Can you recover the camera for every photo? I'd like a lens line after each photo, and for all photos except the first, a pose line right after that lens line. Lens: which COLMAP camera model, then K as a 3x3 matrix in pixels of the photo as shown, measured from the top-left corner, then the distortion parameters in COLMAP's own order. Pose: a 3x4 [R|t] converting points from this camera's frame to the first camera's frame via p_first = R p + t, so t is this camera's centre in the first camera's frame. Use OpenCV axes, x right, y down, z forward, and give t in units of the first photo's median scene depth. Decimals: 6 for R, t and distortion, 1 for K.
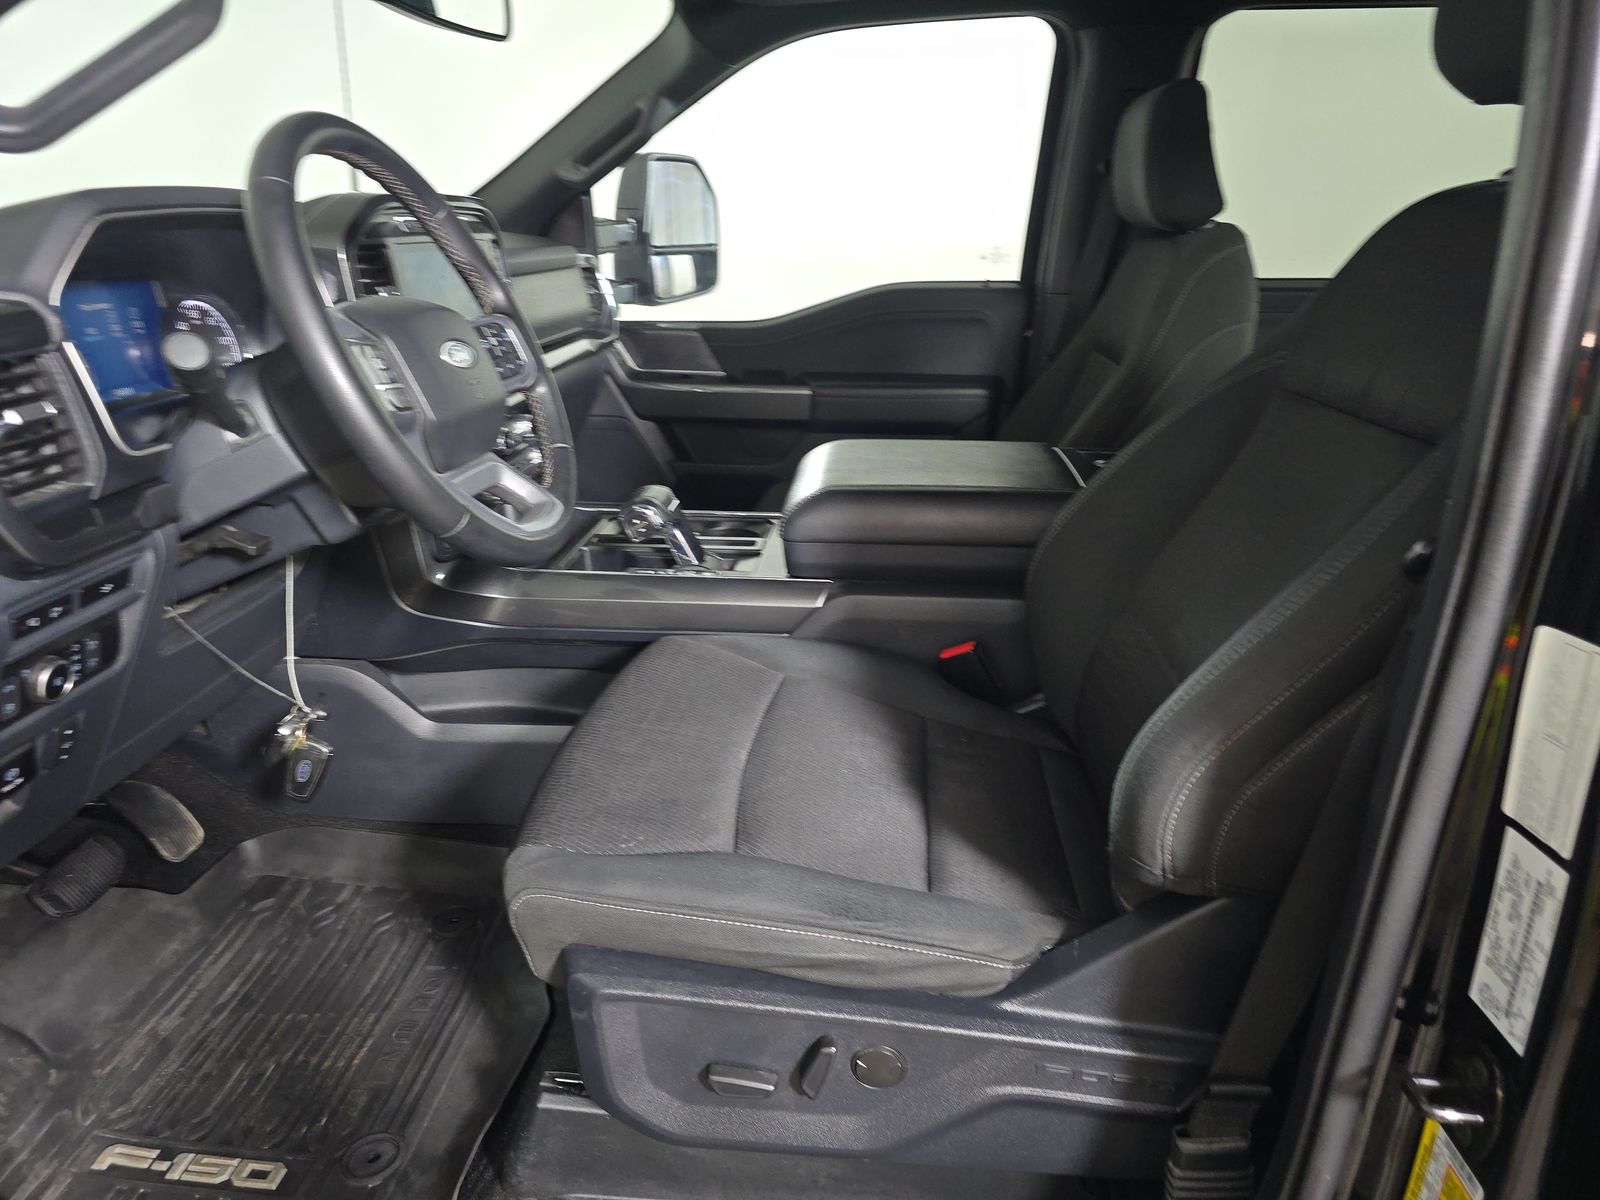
lens RADIAL K [[1086.1, 0, 800.0], [0, 1086.1, 600.0], [0, 0, 1]] dist [0.030961, -0.079754]
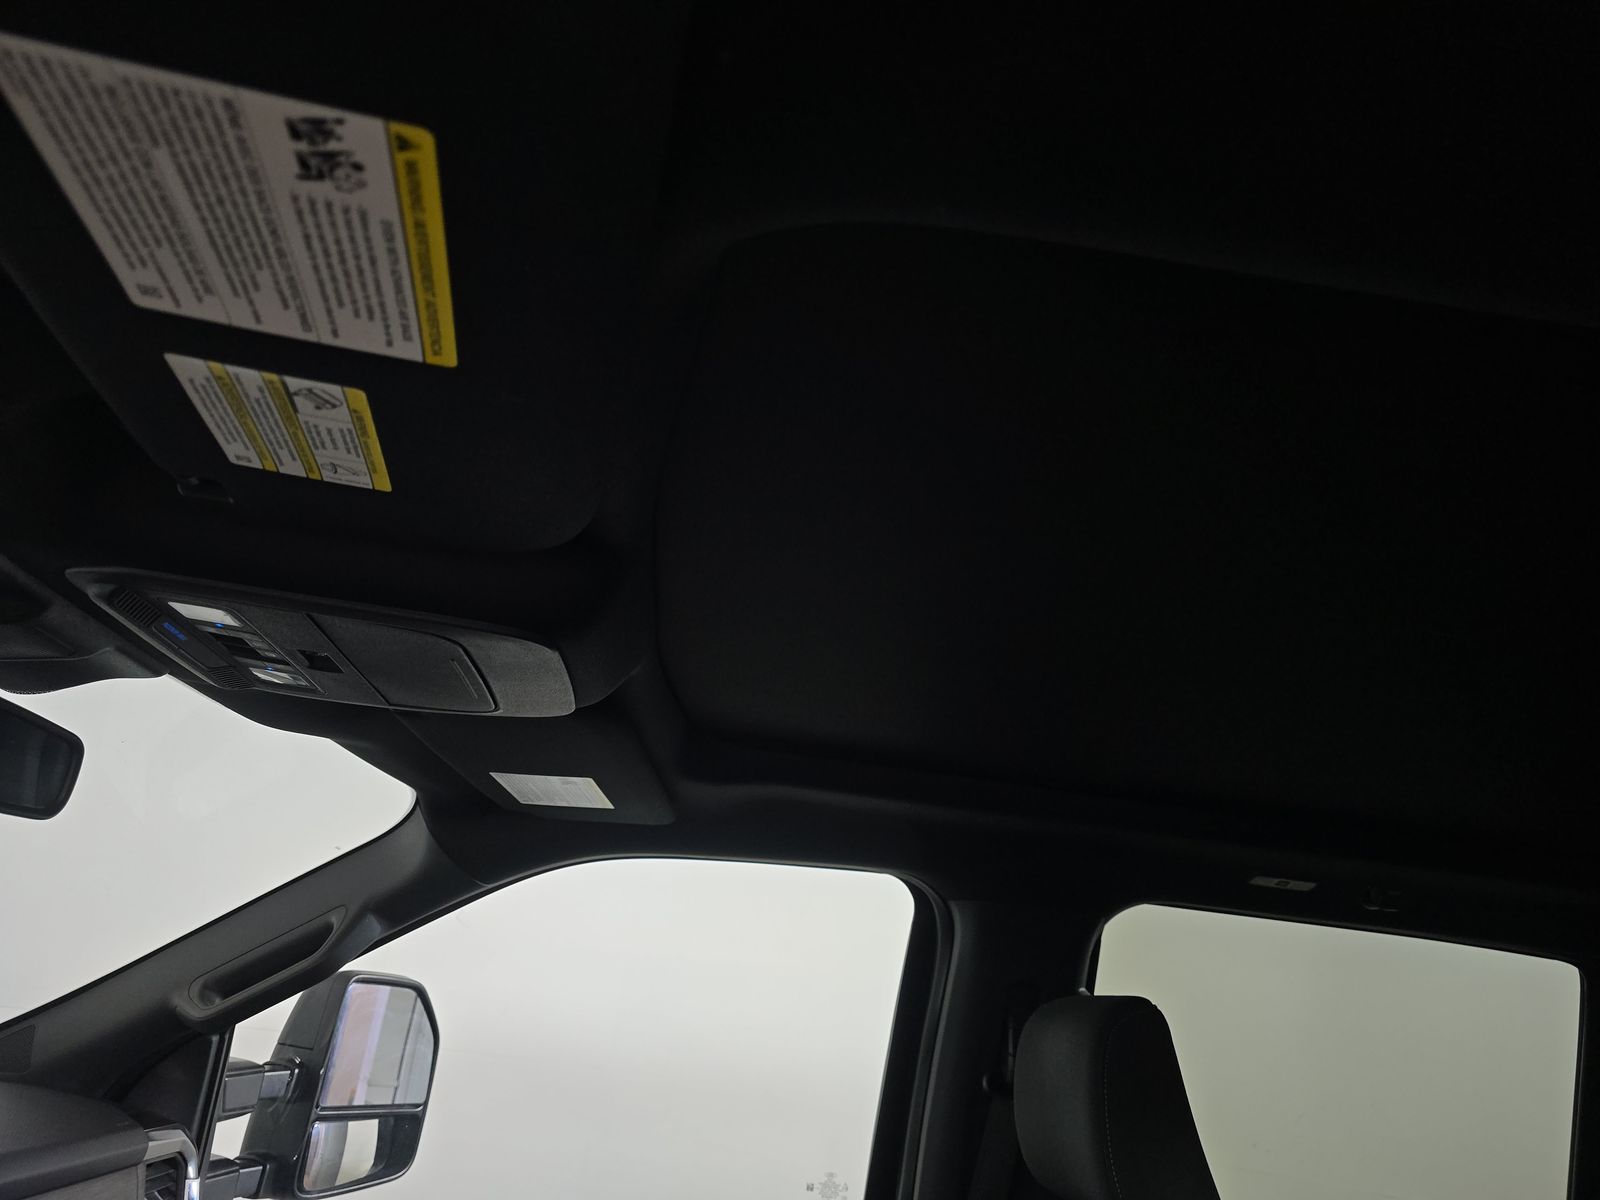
lens RADIAL K [[1086.1, 0, 800.0], [0, 1086.1, 600.0], [0, 0, 1]] dist [0.030961, -0.079754]
pose [[0.972940, 0.175121, 0.150733, -0.005336], [-0.034269, 0.754511, -0.655392, -0.166474], [-0.228503, 0.632491, 0.740096, 0.303664]]
